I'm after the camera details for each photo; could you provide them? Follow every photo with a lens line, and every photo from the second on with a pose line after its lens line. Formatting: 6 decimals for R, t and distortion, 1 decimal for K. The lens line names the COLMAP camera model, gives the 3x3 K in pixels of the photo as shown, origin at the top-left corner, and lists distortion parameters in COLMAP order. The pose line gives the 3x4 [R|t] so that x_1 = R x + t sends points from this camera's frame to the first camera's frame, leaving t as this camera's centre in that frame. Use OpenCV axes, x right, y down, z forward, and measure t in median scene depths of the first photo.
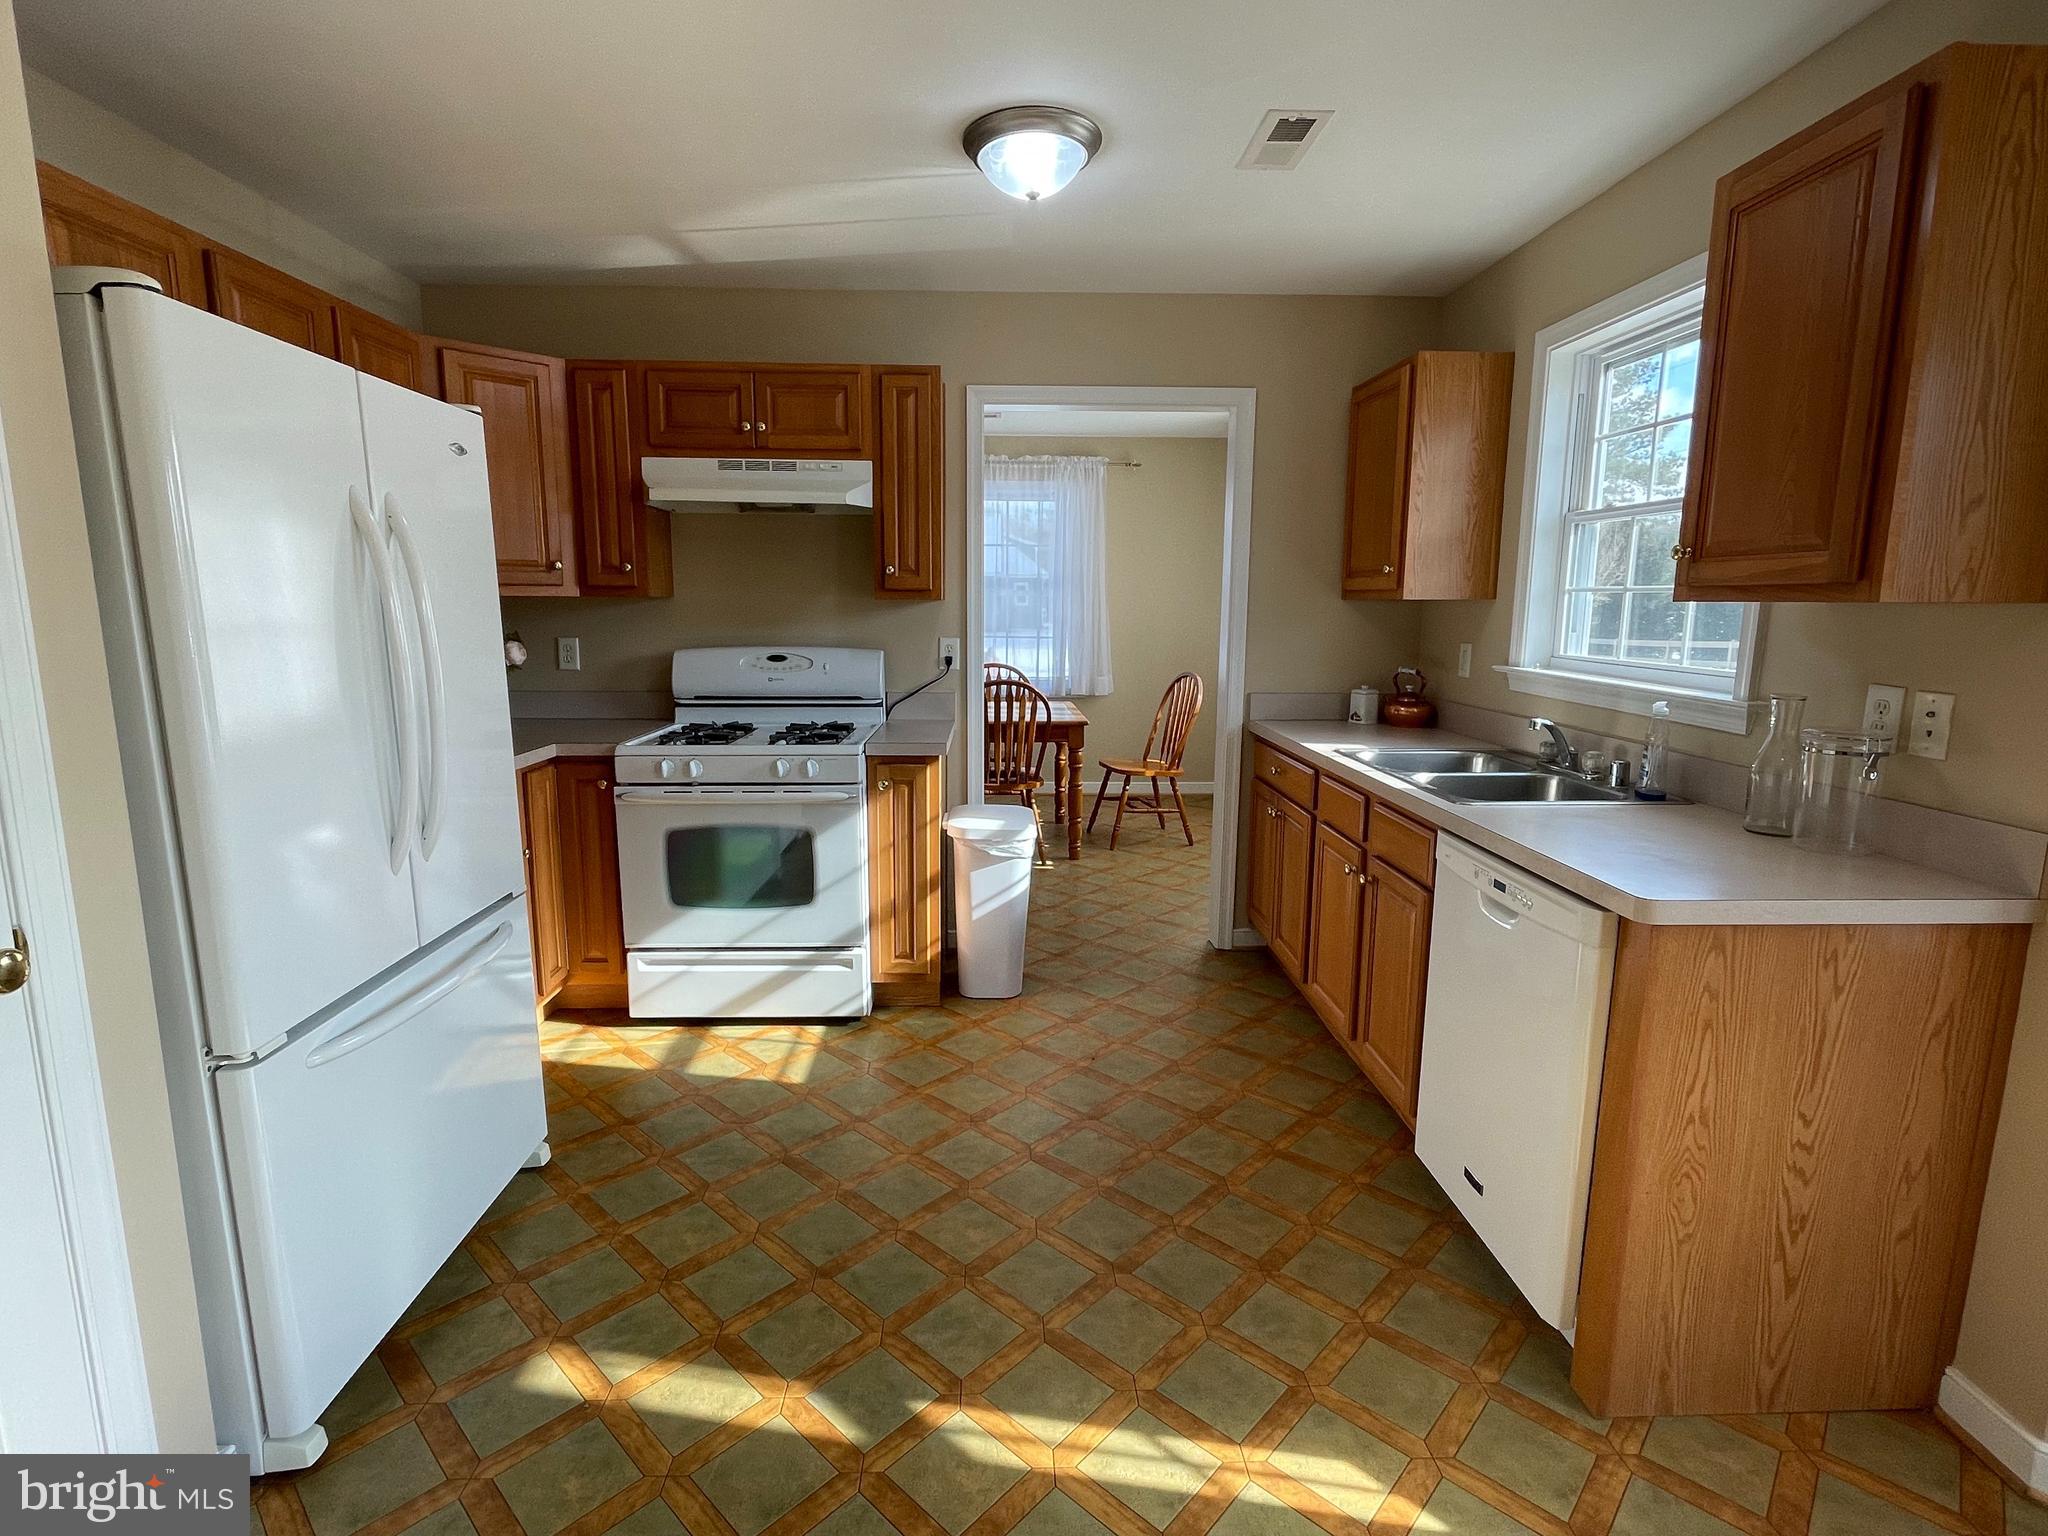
lens RADIAL K [[991.2, 0, 1012.7], [0, 991.2, 758.7], [0, 0, 1]] dist [0.000322, -0.002787]
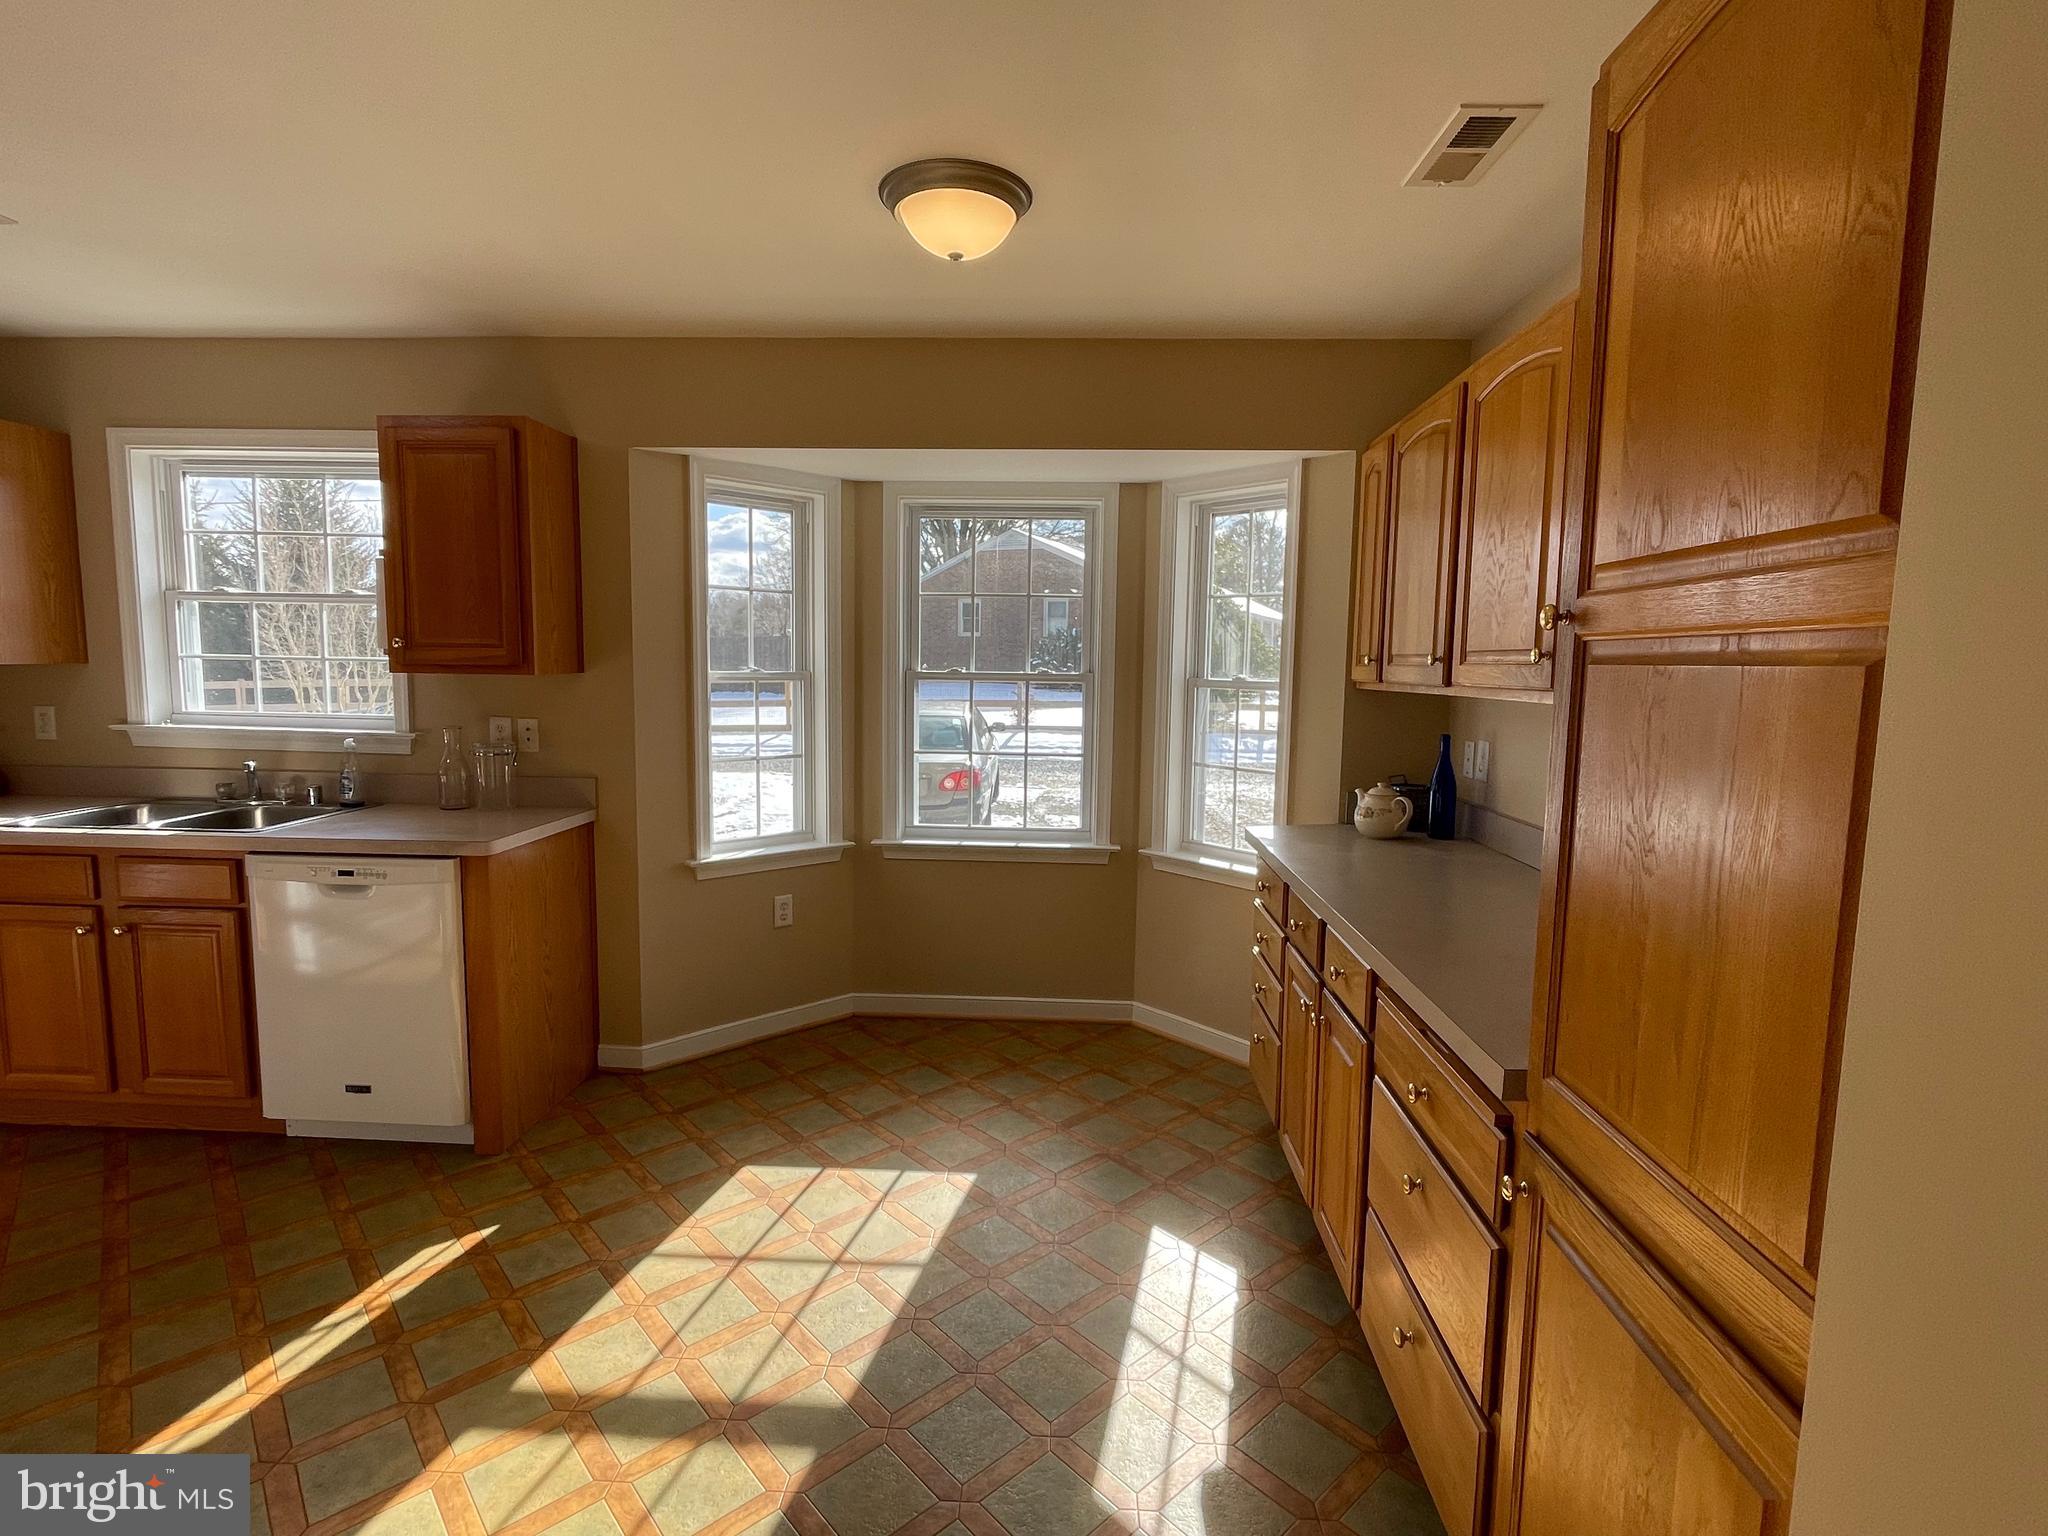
lens RADIAL K [[991.2, 0, 1017.7], [0, 991.2, 761.1], [0, 0, 1]] dist [0.000322, -0.002787]
pose [[0.078138, -0.107038, 0.991180, -0.639516], [0.143839, 0.985027, 0.095035, -0.020782], [-0.986511, 0.135144, 0.092364, -0.081327]]
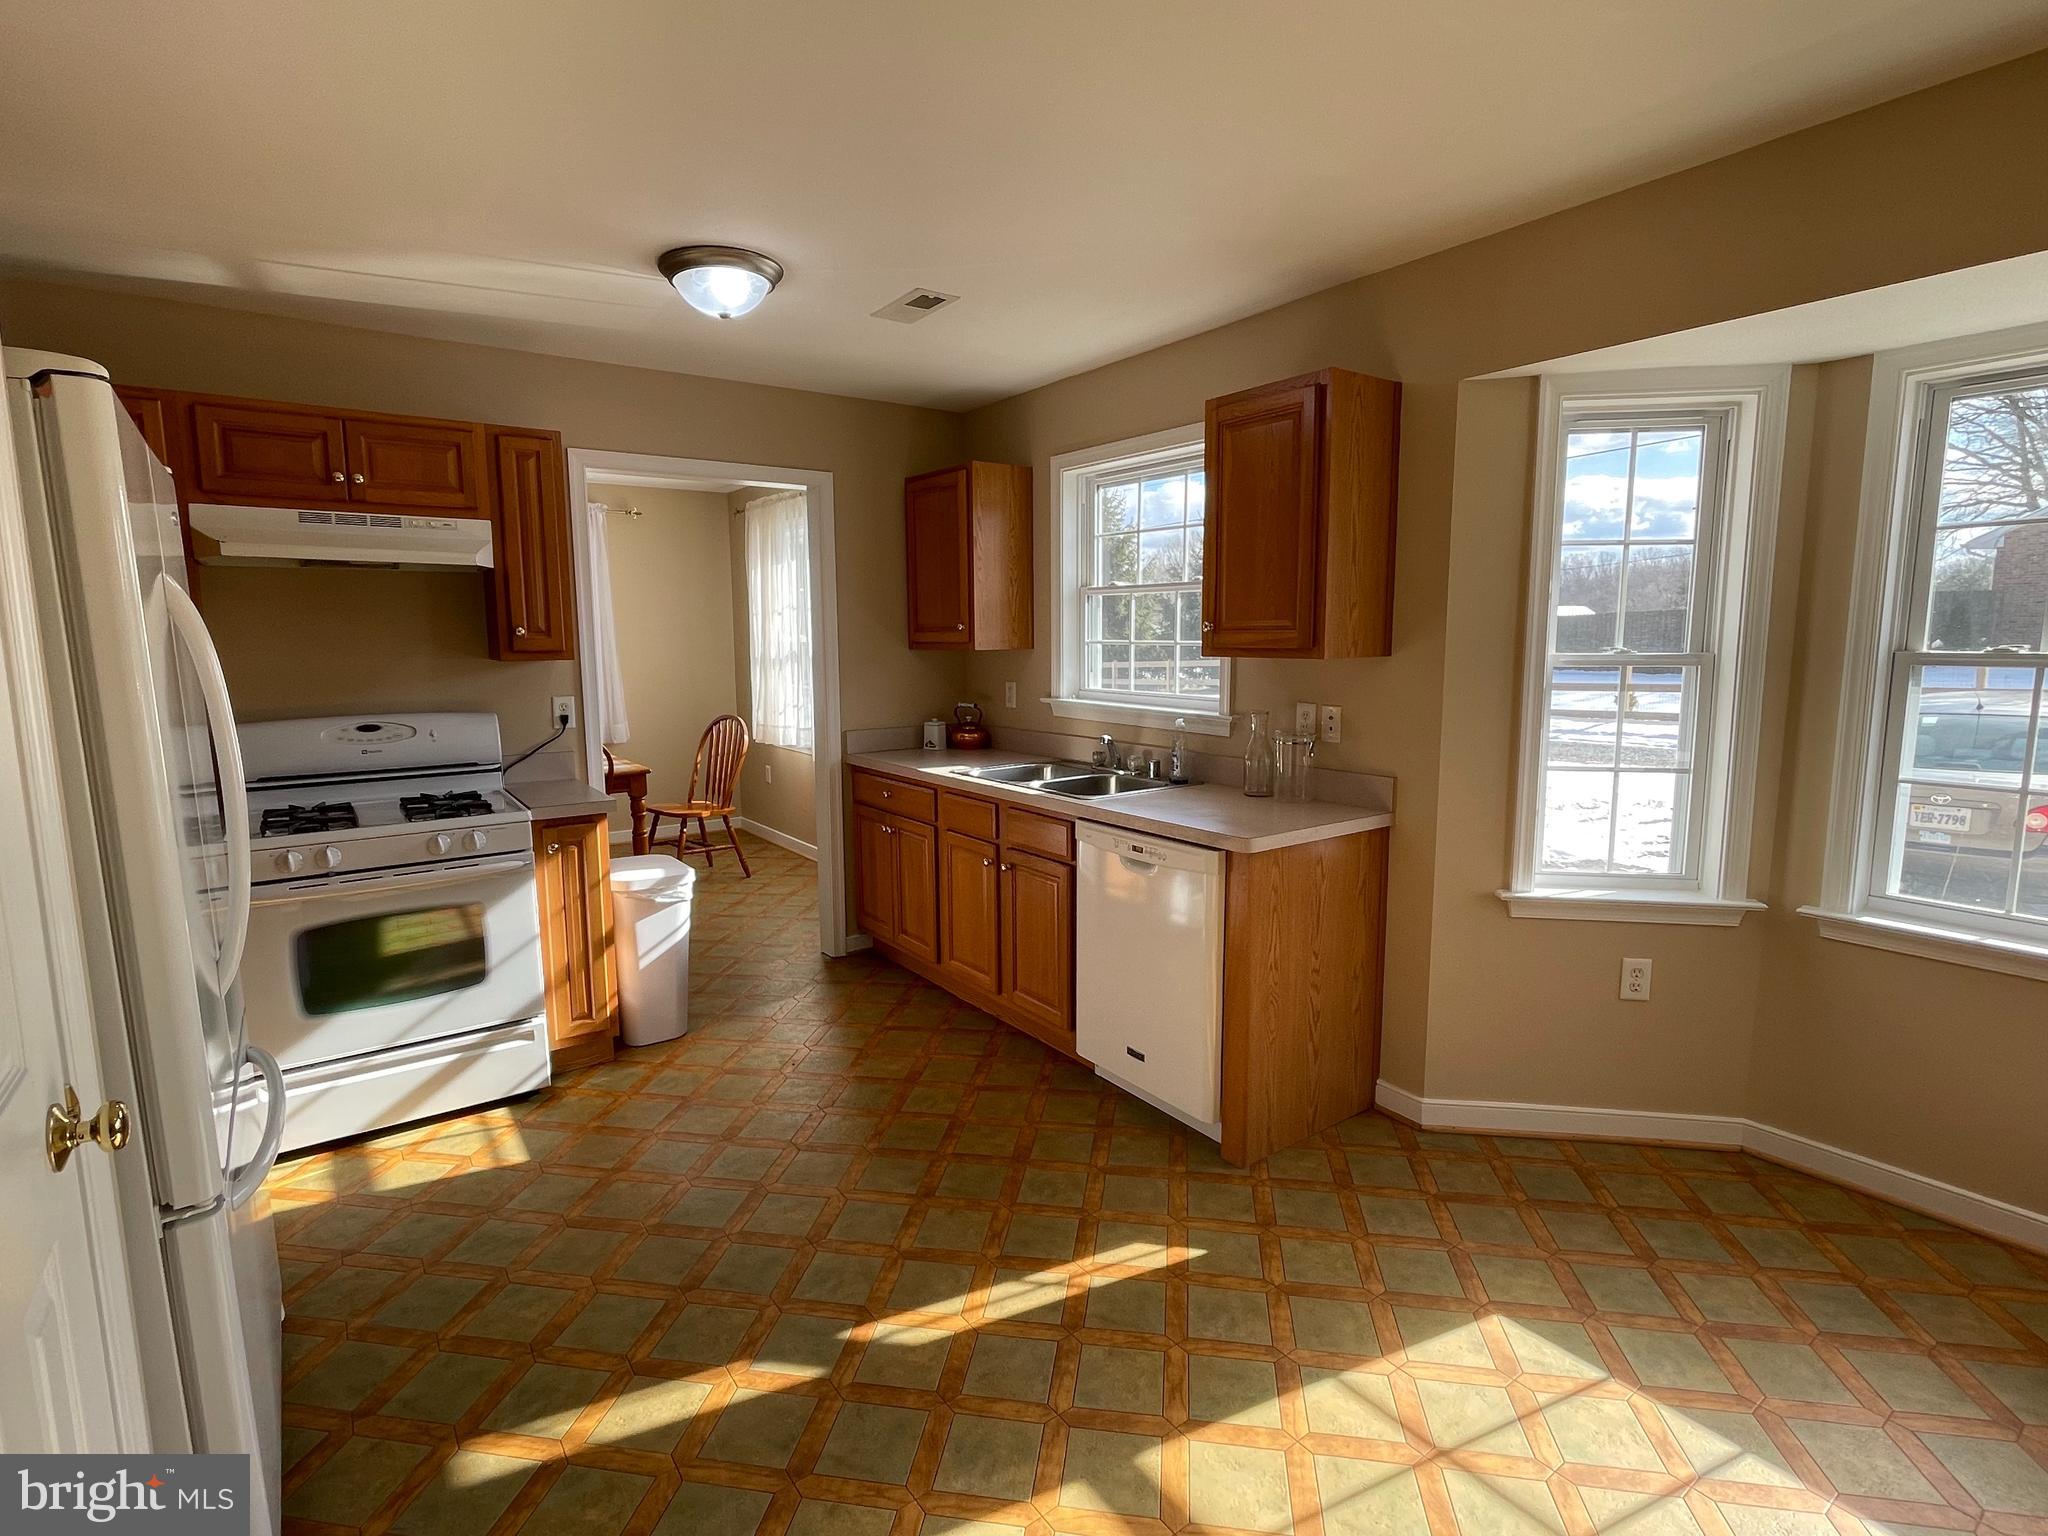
lens RADIAL K [[991.2, 0, 1016.7], [0, 991.2, 759.6], [0, 0, 1]] dist [0.000322, -0.002787]
pose [[0.827648, -0.083205, 0.555045, -0.367964], [0.100718, 0.994914, -0.001040, -0.017682], [-0.552136, 0.056763, 0.831820, -0.113990]]
